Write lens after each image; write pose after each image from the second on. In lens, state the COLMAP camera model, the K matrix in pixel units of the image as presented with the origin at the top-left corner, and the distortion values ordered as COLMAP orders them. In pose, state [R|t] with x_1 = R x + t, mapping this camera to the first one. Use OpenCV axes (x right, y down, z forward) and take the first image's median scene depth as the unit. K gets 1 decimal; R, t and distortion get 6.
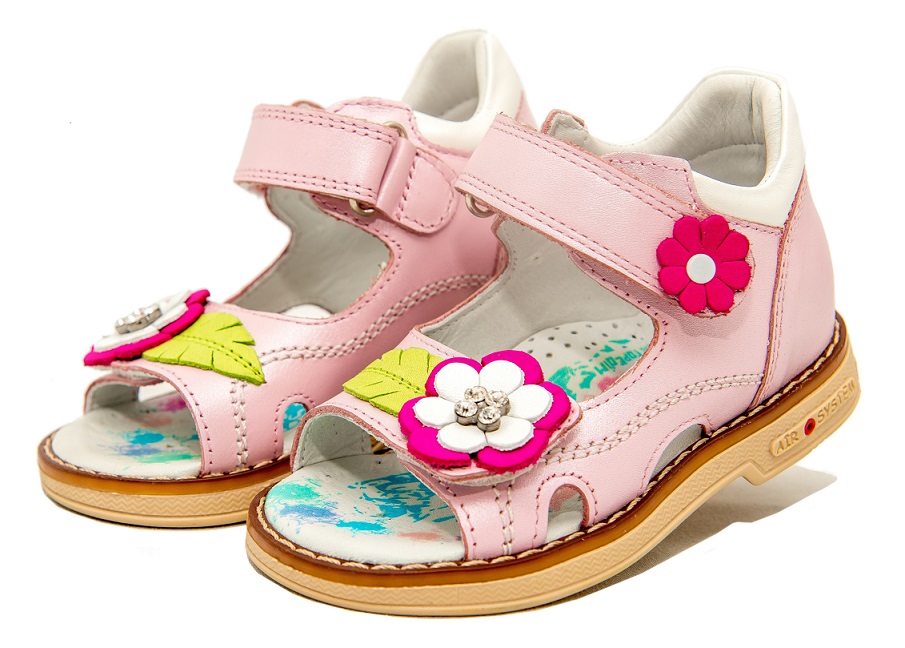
lens RADIAL K [[1925.6, 0, 417.4], [0, 1925.6, 322.1], [0, 0, 1]] dist [0.260892, 0.094354]
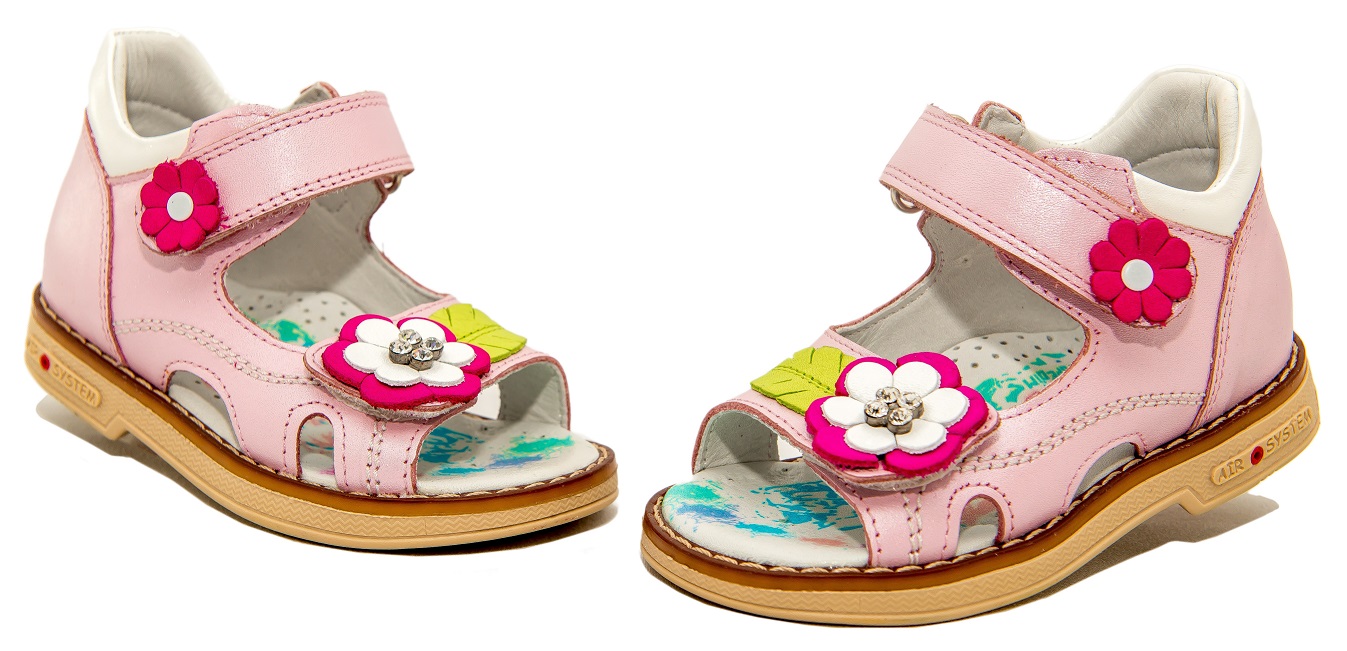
lens RADIAL K [[2396.6, 0, 674.5], [0, 2396.6, 279.9], [0, 0, 1]] dist [0.250437, -0.028430]
pose [[0.995527, 0.043472, -0.083881, 0.021714], [-0.047127, 0.998002, -0.042095, 0.034616], [0.081883, 0.045860, 0.995586, -0.183721]]
